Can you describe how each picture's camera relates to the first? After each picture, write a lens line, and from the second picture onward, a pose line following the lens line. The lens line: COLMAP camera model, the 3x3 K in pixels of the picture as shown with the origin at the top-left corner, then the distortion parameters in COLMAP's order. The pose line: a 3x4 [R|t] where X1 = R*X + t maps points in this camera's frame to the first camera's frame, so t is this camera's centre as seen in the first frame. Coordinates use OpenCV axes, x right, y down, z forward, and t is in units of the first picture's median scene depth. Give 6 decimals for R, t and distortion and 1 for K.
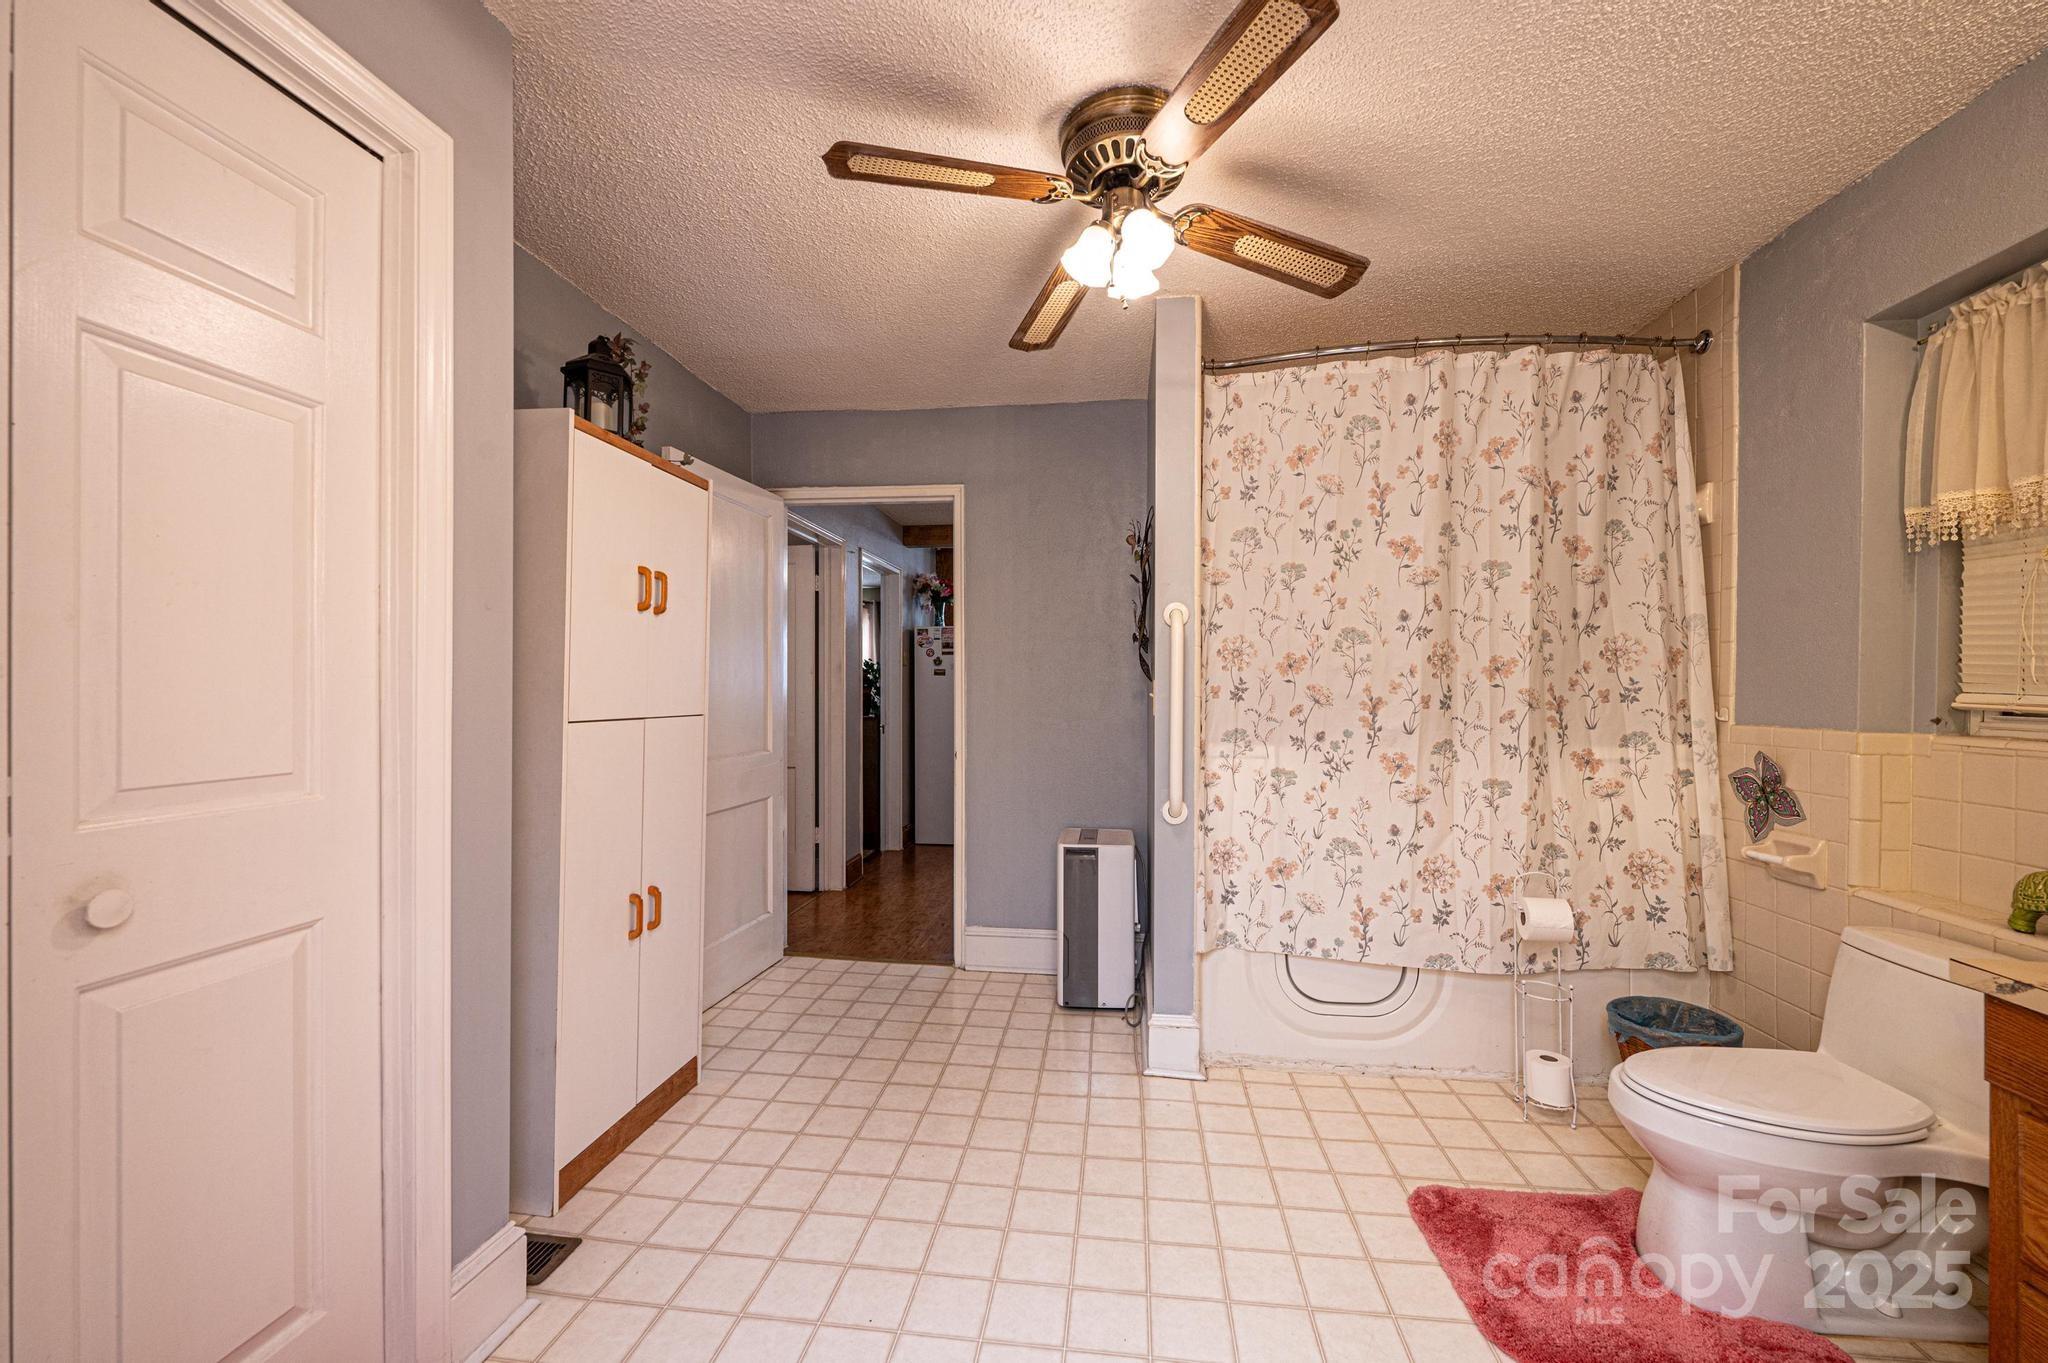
lens RADIAL K [[811.7, 0, 1024.7], [0, 811.7, 684.5], [0, 0, 1]] dist [-0.001071, -0.000105]
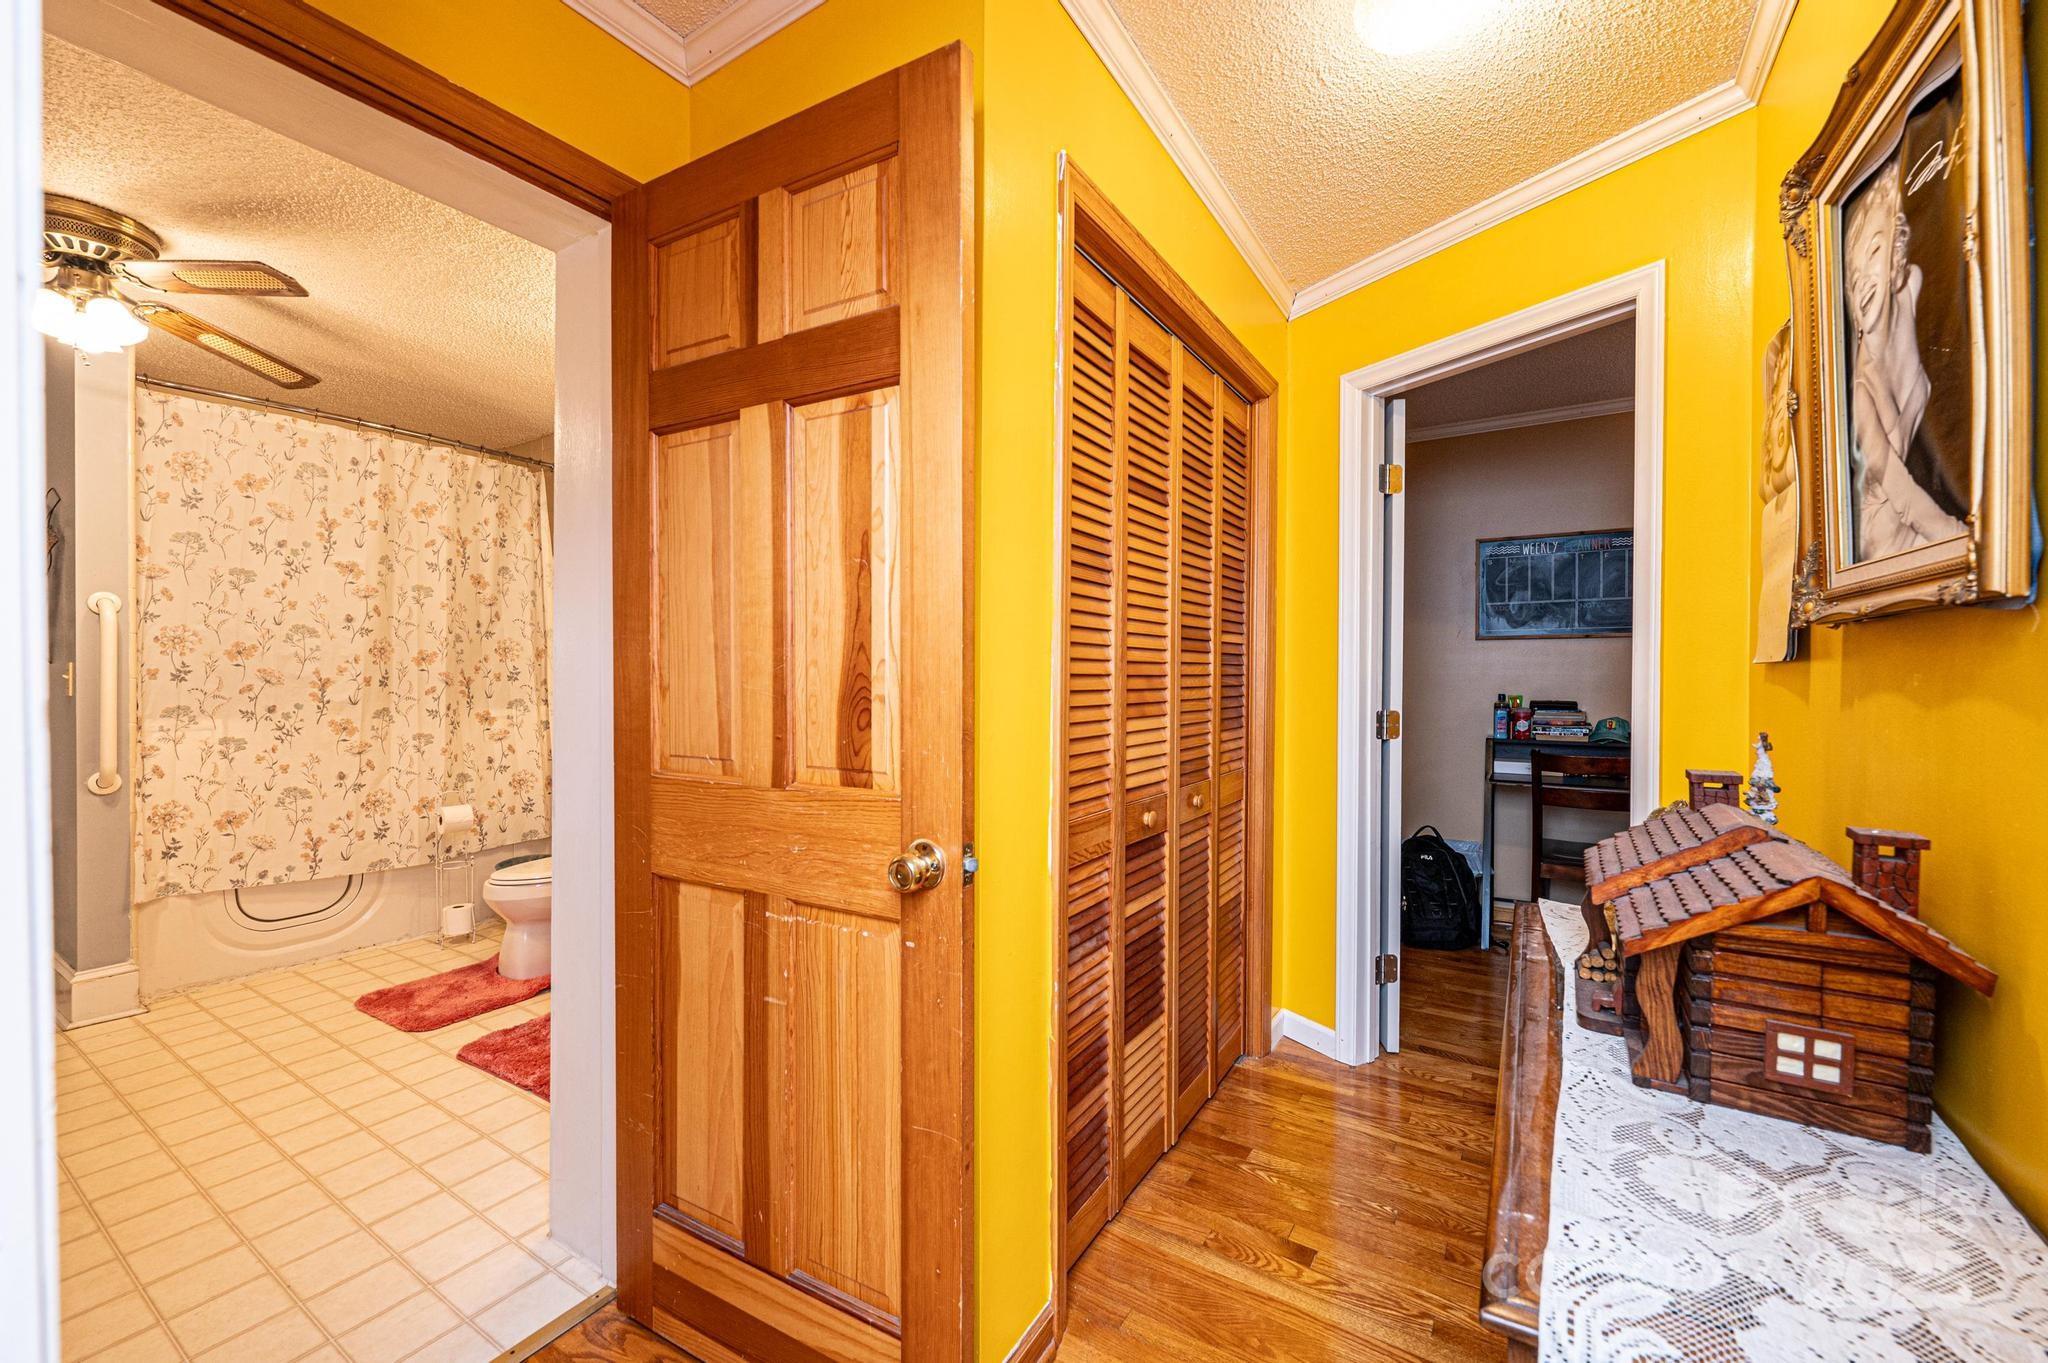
lens RADIAL K [[811.7, 0, 1024.7], [0, 811.7, 684.5], [0, 0, 1]] dist [-0.001071, -0.000105]
pose [[0.421826, -0.009686, 0.906625, -0.292903], [-0.010167, 0.999830, 0.015412, -0.006115], [-0.906620, -0.015719, 0.421656, -0.610974]]
